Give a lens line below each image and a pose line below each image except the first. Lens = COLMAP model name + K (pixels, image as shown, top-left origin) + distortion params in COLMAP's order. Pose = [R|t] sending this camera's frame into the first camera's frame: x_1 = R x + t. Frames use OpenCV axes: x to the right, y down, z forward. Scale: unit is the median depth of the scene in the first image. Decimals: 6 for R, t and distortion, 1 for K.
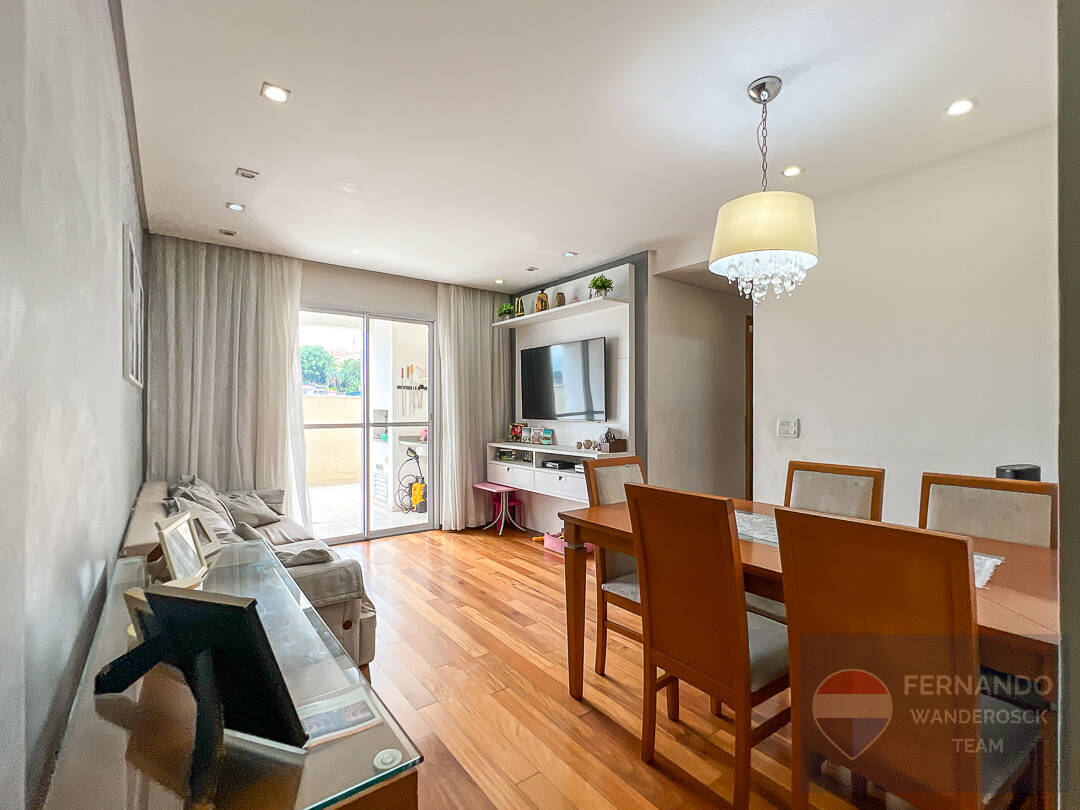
lens RADIAL K [[497.4, 0, 534.4], [0, 497.4, 406.1], [0, 0, 1]] dist [-0.005047, 0.001942]
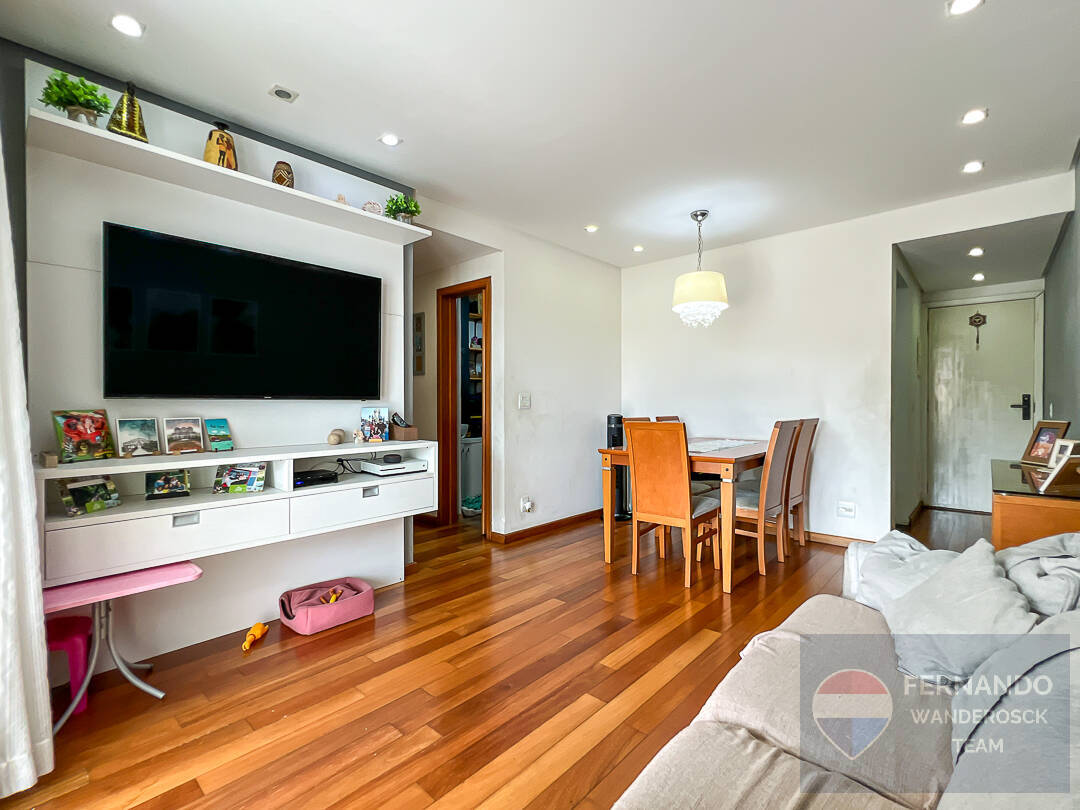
lens RADIAL K [[497.4, 0, 542.9], [0, 497.4, 402.5], [0, 0, 1]] dist [-0.005047, 0.001942]
pose [[-0.202399, 0.000981, 0.979303, -0.520314], [-0.001161, 0.999999, -0.001241, 0.031707], [-0.979302, -0.001388, -0.202397, 0.806413]]
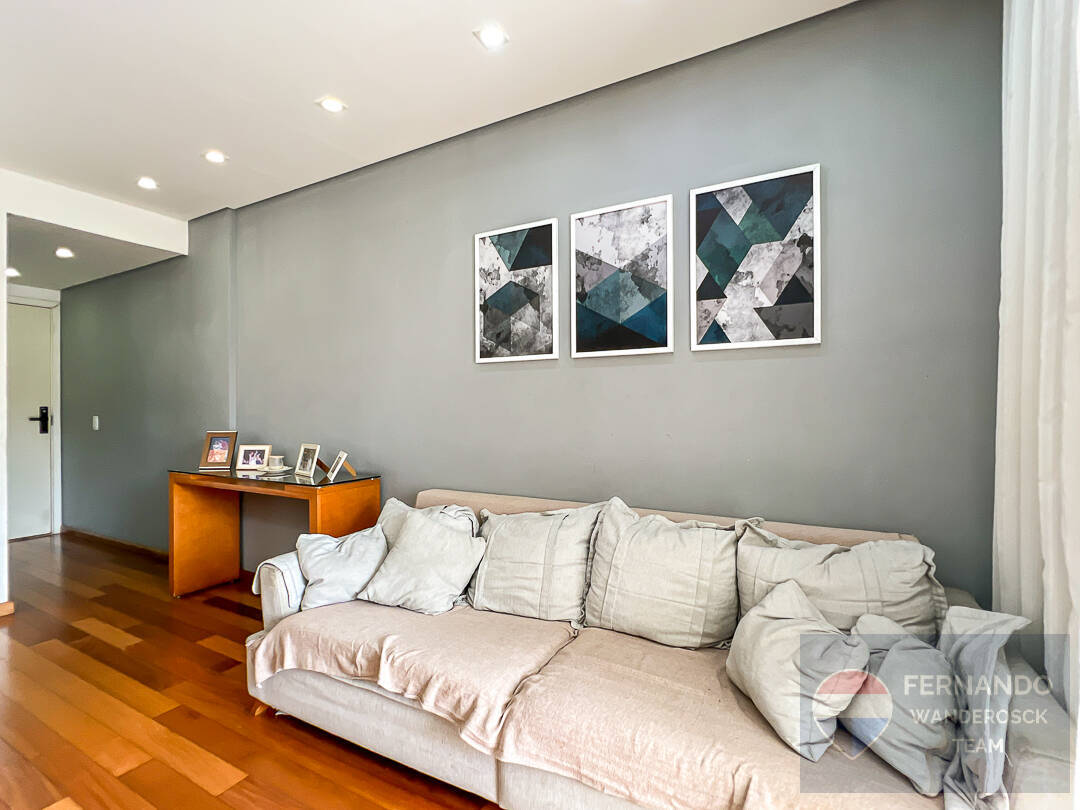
lens RADIAL K [[497.4, 0, 543.5], [0, 497.4, 411.1], [0, 0, 1]] dist [-0.005047, 0.001942]
pose [[-0.902006, 0.003718, -0.431708, -0.198487], [0.003829, 0.999992, 0.000611, 0.024624], [0.431707, -0.001102, -0.902013, 0.936532]]
